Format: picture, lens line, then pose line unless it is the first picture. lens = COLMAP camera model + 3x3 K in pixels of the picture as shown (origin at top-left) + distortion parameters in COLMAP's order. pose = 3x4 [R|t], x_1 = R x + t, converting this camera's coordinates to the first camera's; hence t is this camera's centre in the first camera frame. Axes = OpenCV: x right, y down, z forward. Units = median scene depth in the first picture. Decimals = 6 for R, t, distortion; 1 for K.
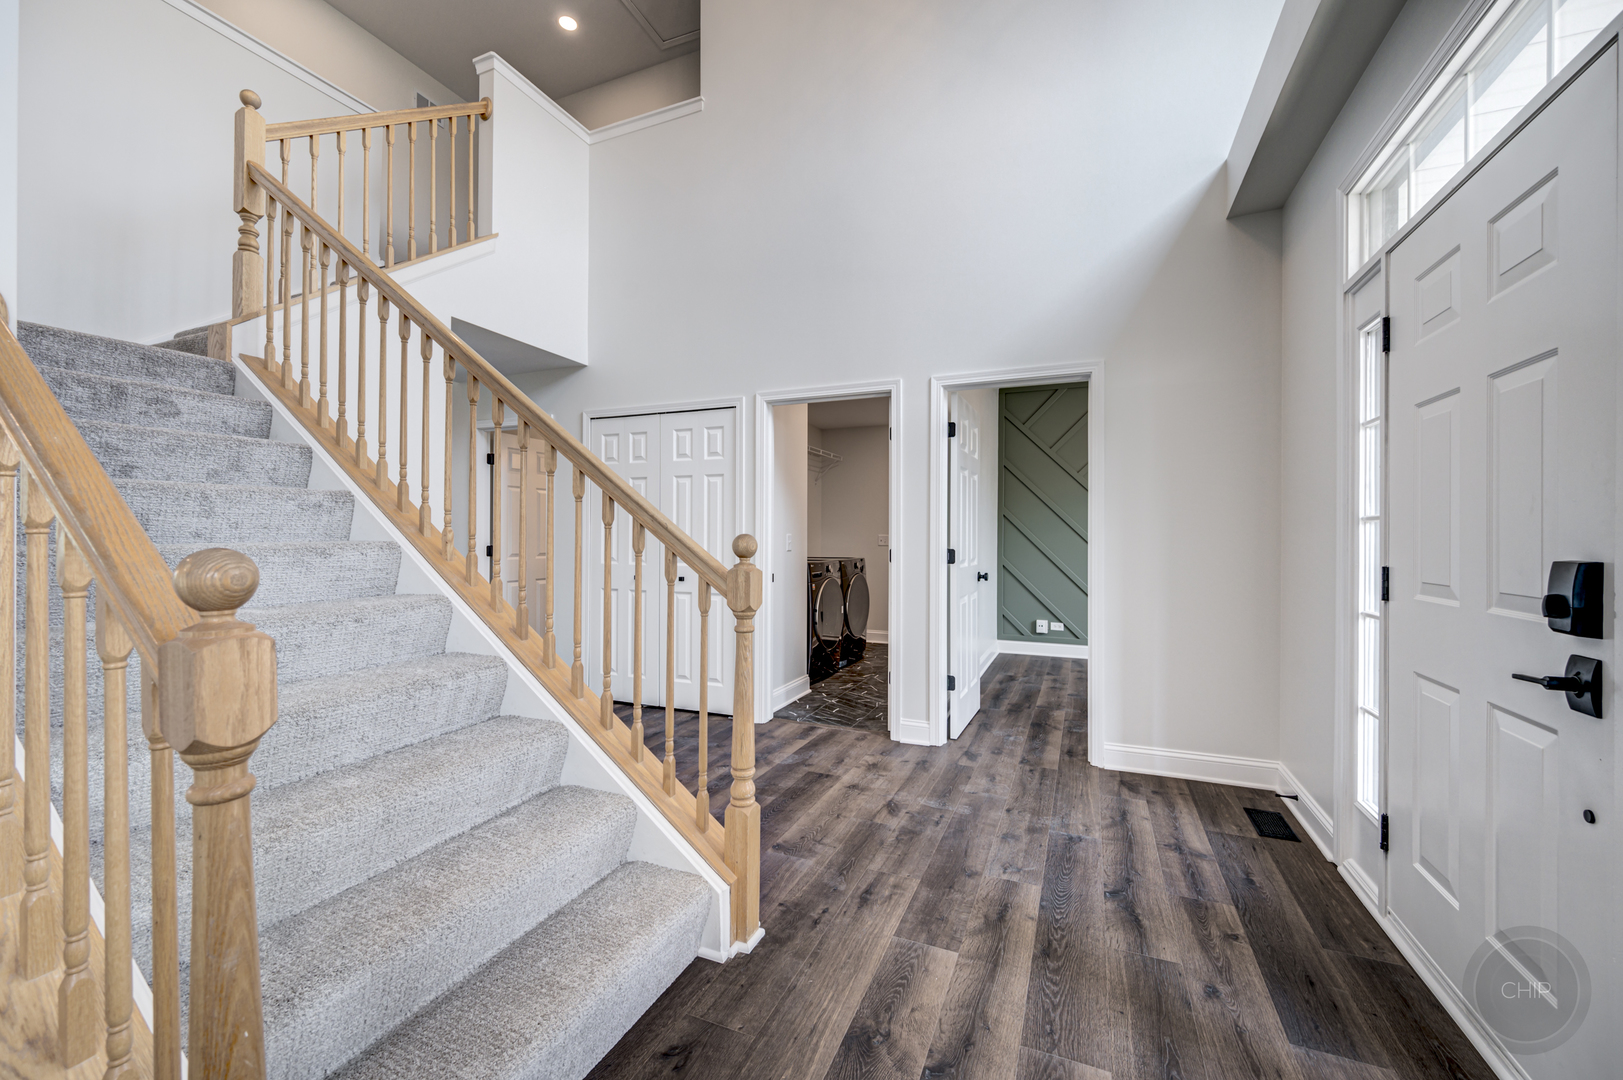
lens RADIAL K [[635.3, 0, 812.0], [0, 635.3, 535.1], [0, 0, 1]] dist [0.000432, 0.000107]
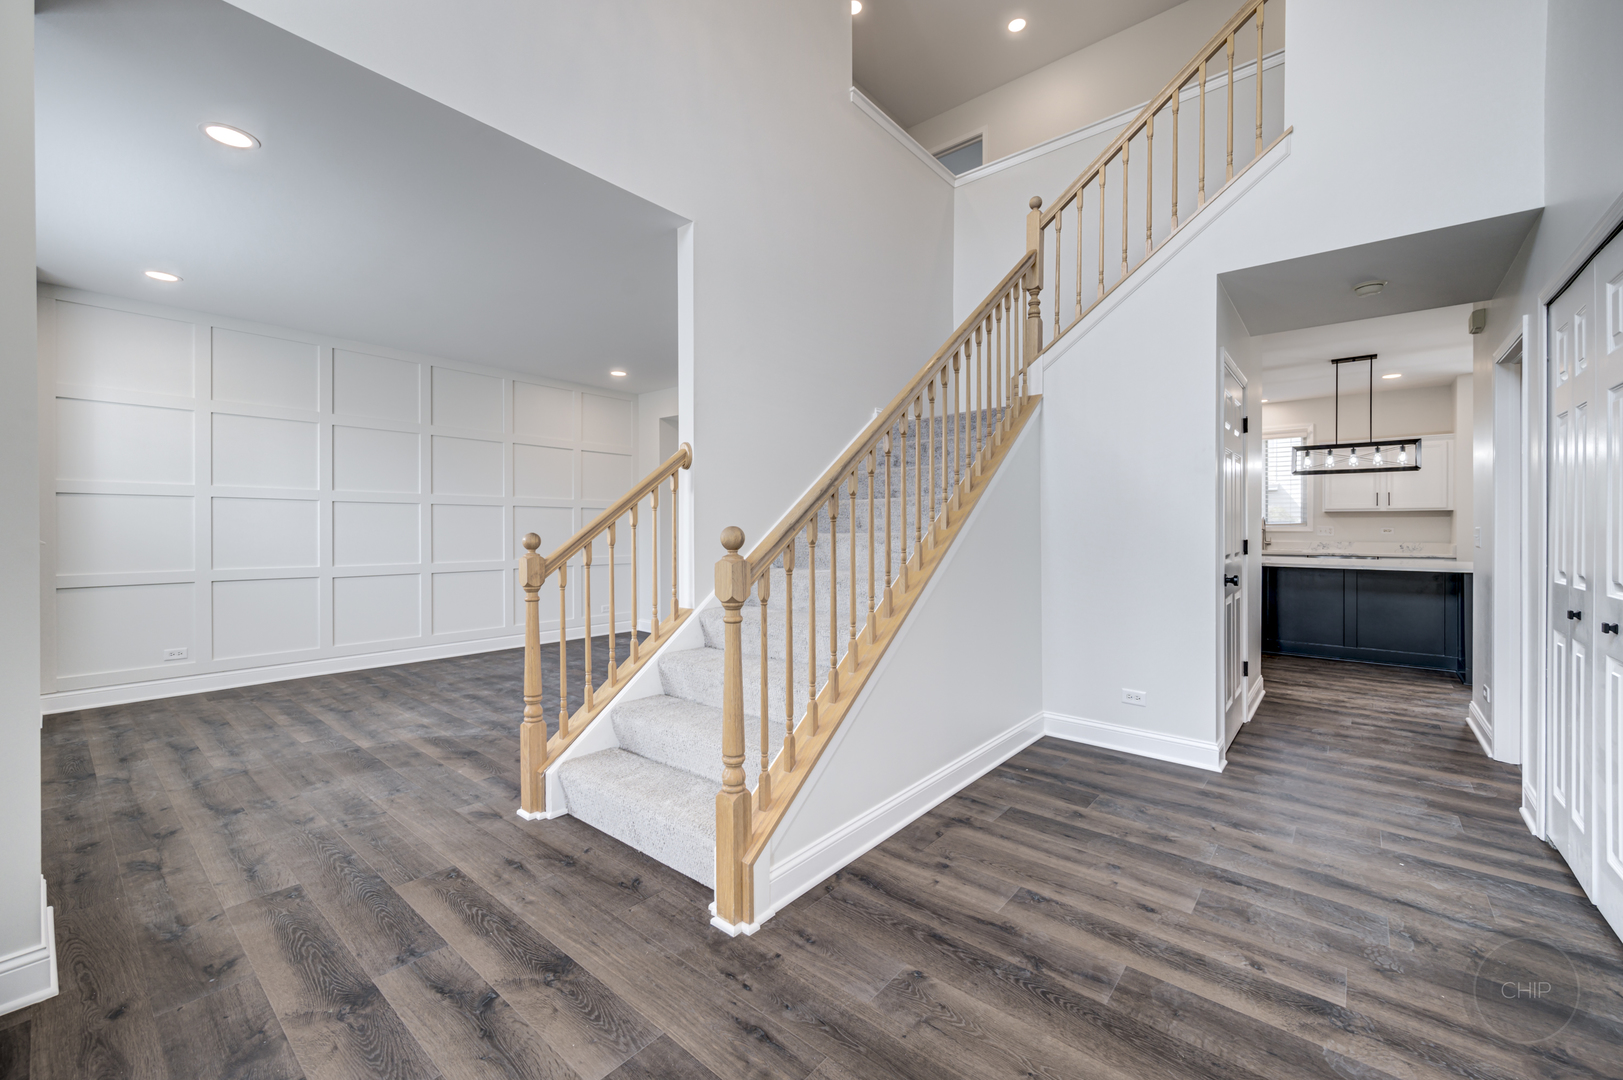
lens RADIAL K [[661.8, 0, 811.5], [0, 661.8, 540.0], [0, 0, 1]] dist [0.001316, 0.000058]
pose [[-0.293348, 0.013048, -0.955917, 0.818529], [0.001349, 0.999912, 0.013234, 0.007350], [0.956005, 0.002592, -0.293340, 1.357104]]
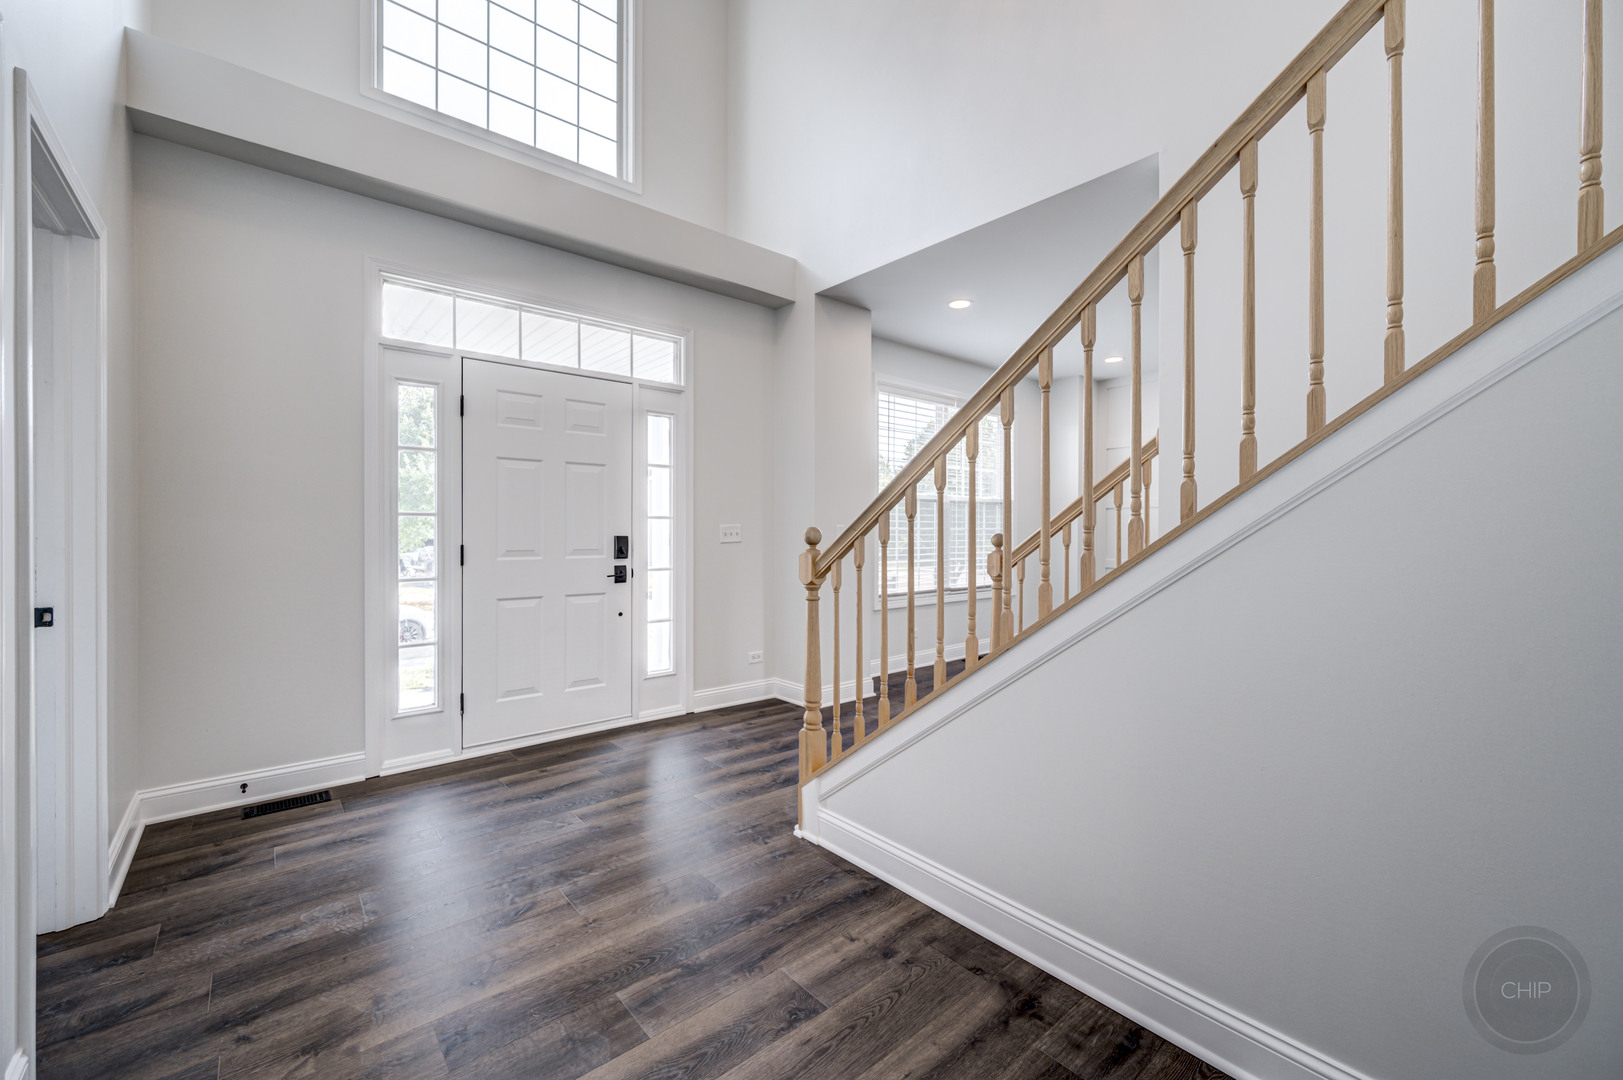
lens RADIAL K [[647.3, 0, 819.1], [0, 647.3, 534.6], [0, 0, 1]] dist [0.001055, 0.000242]
pose [[-0.894262, -0.010187, 0.447429, -0.690380], [-0.008586, 0.999947, 0.005606, 0.007807], [-0.447462, 0.001172, -0.894302, 2.099723]]
